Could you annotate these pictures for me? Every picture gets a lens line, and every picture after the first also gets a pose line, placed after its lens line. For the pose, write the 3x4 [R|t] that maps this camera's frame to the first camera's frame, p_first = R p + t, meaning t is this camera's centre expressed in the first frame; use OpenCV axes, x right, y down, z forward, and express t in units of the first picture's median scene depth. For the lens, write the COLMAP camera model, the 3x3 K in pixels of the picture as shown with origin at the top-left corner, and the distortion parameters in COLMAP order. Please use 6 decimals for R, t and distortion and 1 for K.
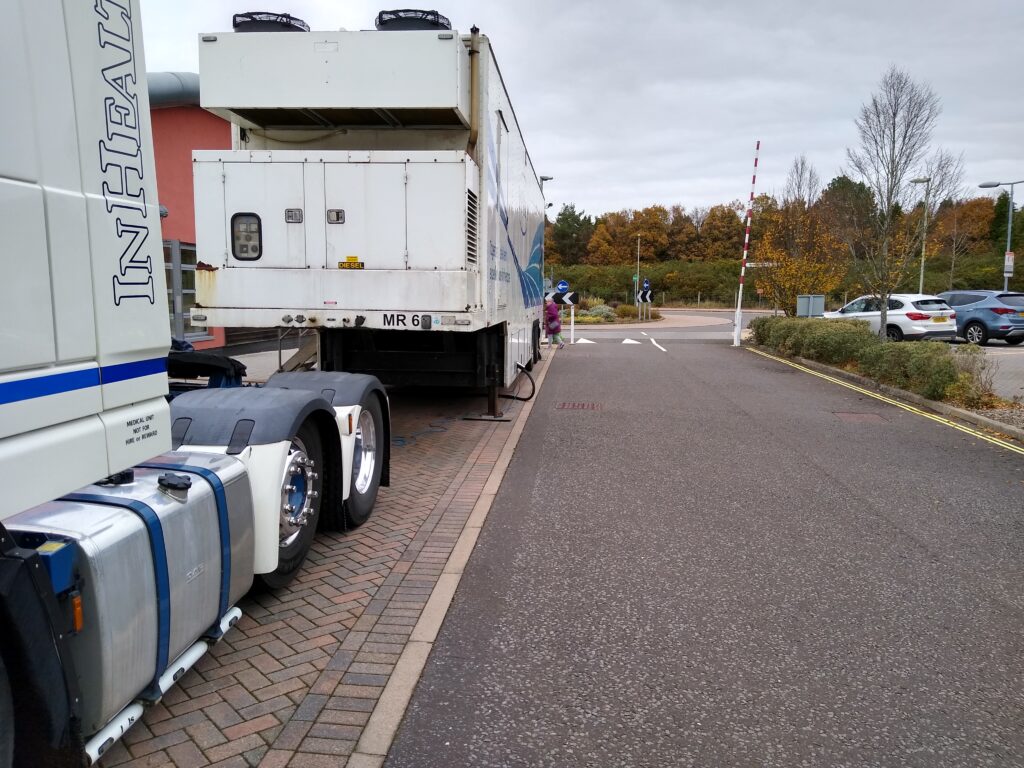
lens RADIAL K [[783.0, 0, 512.0], [0, 783.0, 384.0], [0, 0, 1]] dist [0.092450, -0.142255]
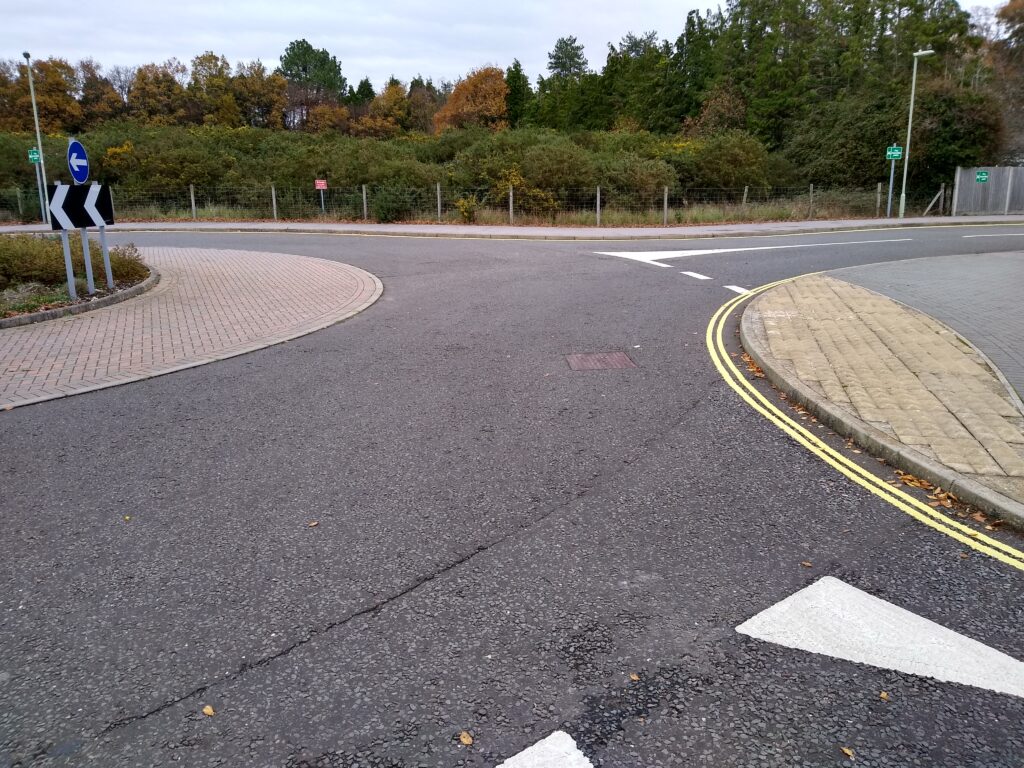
lens RADIAL K [[783.0, 0, 512.0], [0, 783.0, 384.0], [0, 0, 1]] dist [0.092450, -0.142255]
pose [[0.779808, -0.164278, 0.604080, 0.033470], [0.084967, 0.983800, 0.157857, -0.024823], [-0.620226, -0.071771, 0.781133, 0.210254]]
